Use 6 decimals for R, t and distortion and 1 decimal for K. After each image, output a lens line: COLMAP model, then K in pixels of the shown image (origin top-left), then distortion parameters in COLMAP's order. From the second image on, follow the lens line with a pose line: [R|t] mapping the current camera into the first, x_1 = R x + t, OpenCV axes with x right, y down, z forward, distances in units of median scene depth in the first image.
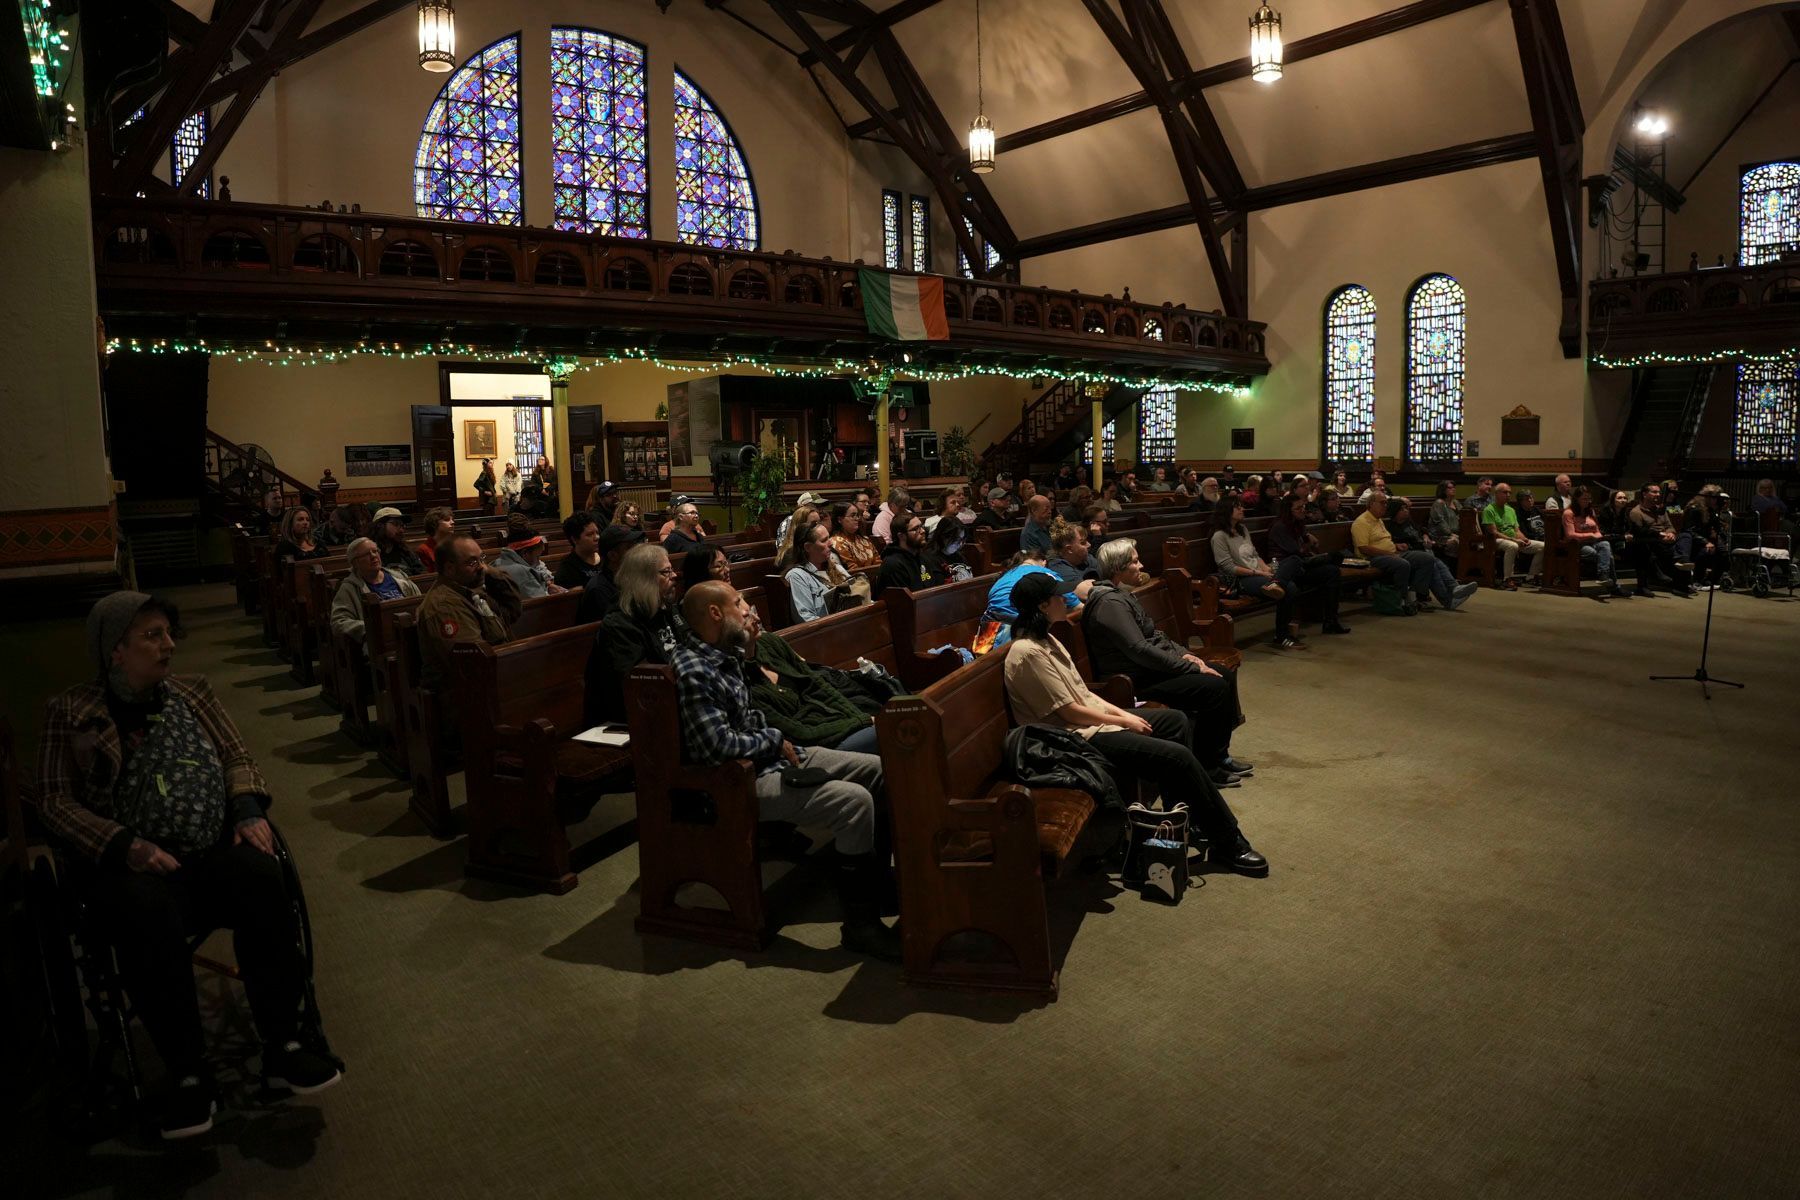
lens RADIAL K [[1051.2, 0, 900.0], [0, 1051.2, 600.0], [0, 0, 1]] dist [-0.153878, 0.038321]
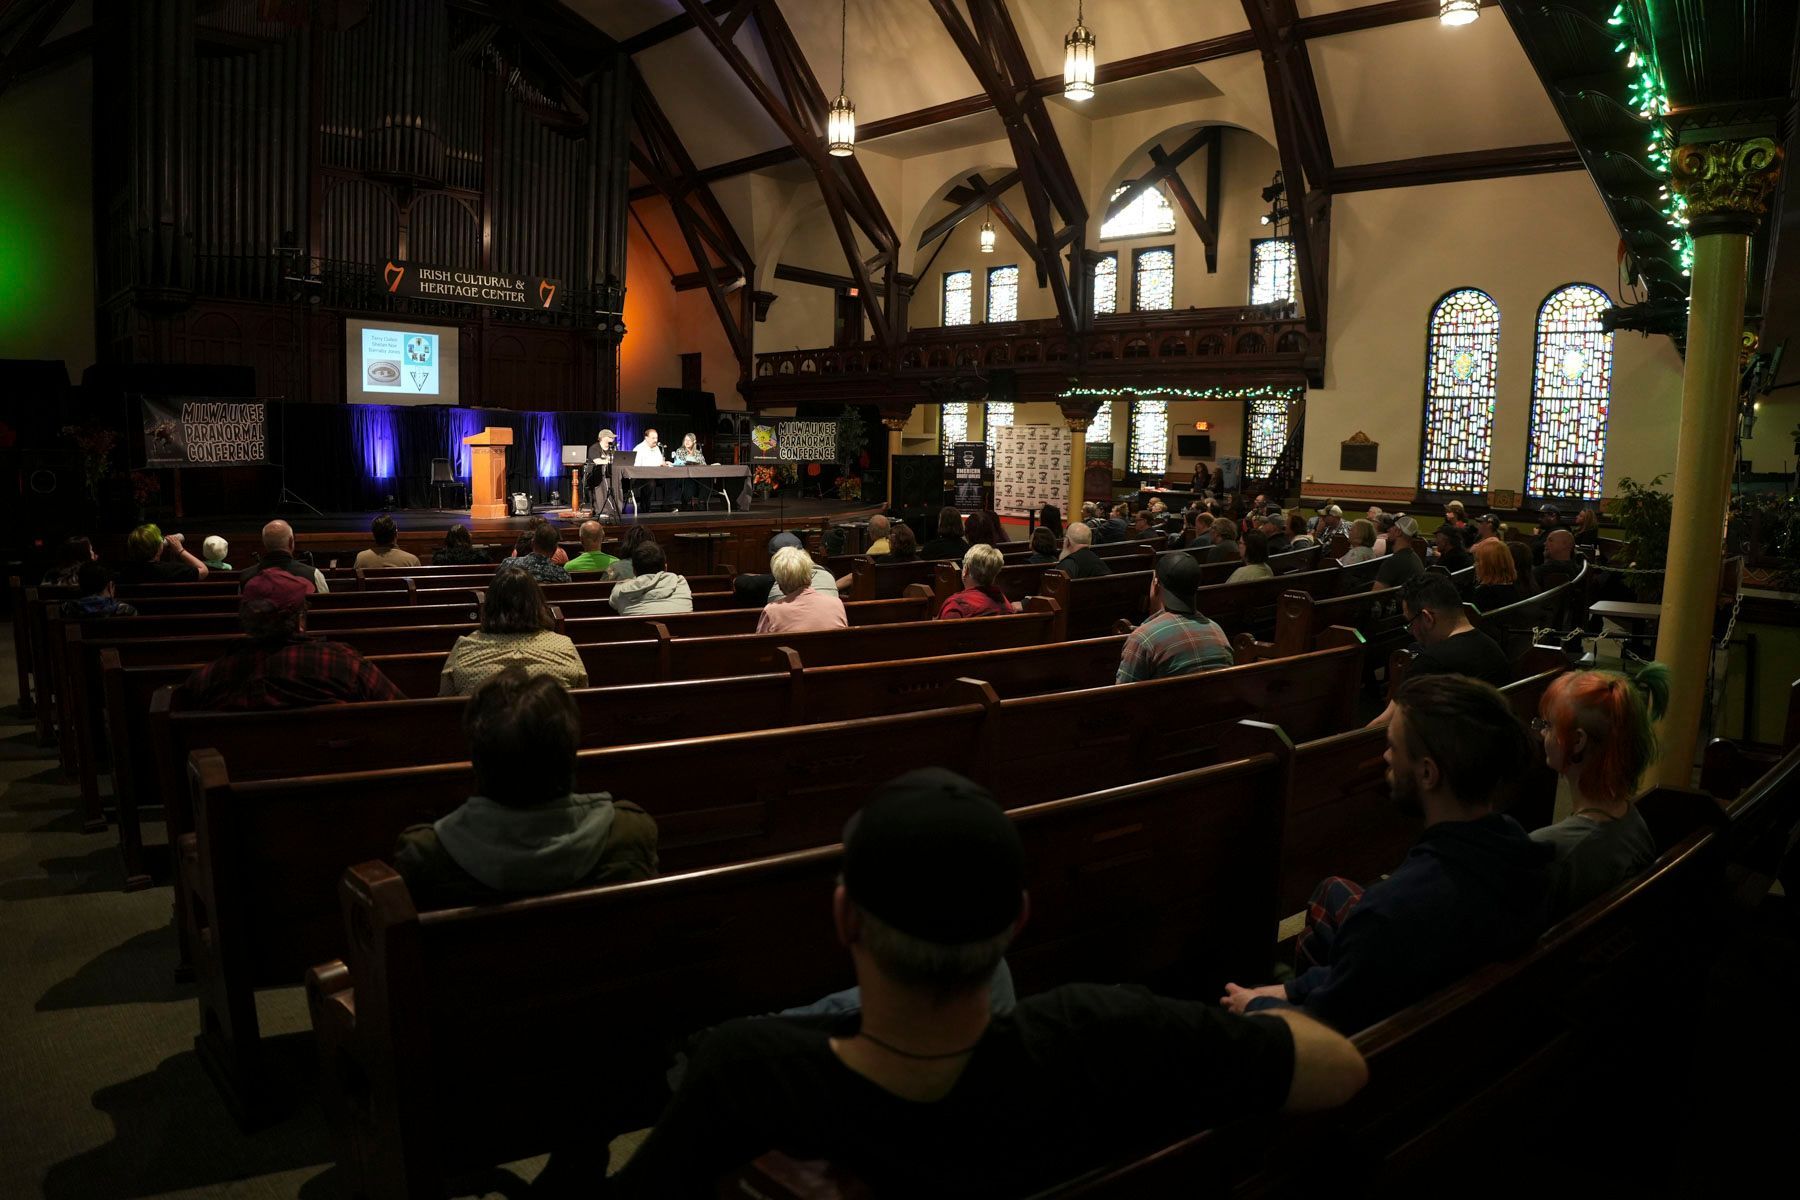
lens RADIAL K [[1051.2, 0, 900.0], [0, 1051.2, 600.0], [0, 0, 1]] dist [-0.153878, 0.038321]
pose [[0.976619, 0.022671, 0.213778, -0.202008], [-0.022334, 0.999743, -0.003991, -0.031914], [-0.213813, -0.000877, 0.976874, 0.276784]]
